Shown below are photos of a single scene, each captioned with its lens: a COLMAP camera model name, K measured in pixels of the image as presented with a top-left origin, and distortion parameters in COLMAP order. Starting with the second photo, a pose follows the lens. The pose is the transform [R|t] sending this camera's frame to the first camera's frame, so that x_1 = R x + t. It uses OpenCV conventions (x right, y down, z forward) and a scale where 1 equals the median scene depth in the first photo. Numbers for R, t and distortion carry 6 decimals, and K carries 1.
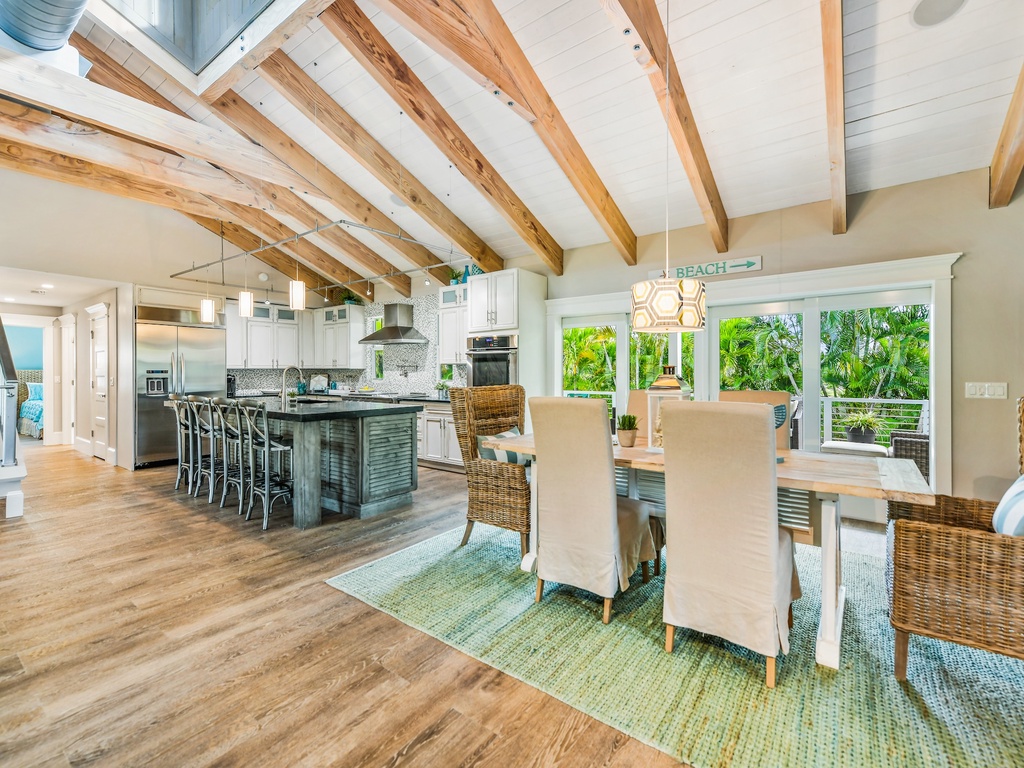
lens RADIAL K [[460.2, 0, 509.3], [0, 460.2, 381.5], [0, 0, 1]] dist [0.003405, 0.000197]
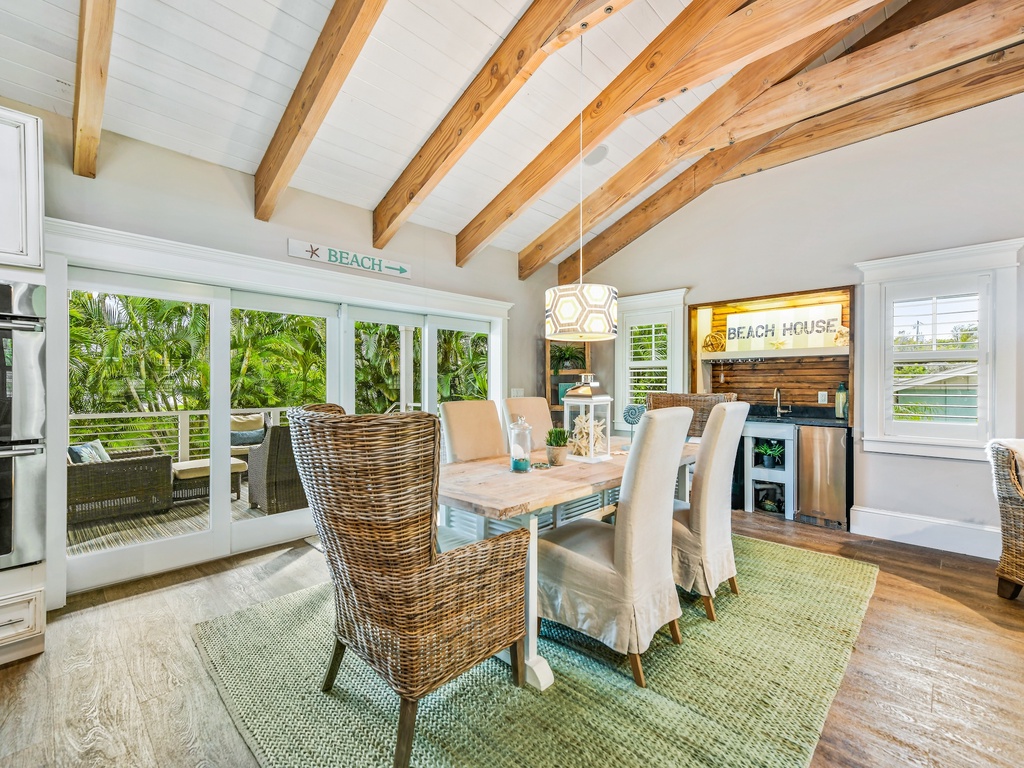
lens RADIAL K [[460.2, 0, 509.3], [0, 460.2, 381.5], [0, 0, 1]] dist [0.003405, 0.000197]
pose [[0.128233, -0.000322, 0.991744, -0.420370], [0.005240, 0.999986, -0.000352, -0.016375], [-0.991730, 0.005242, 0.128233, 0.649818]]
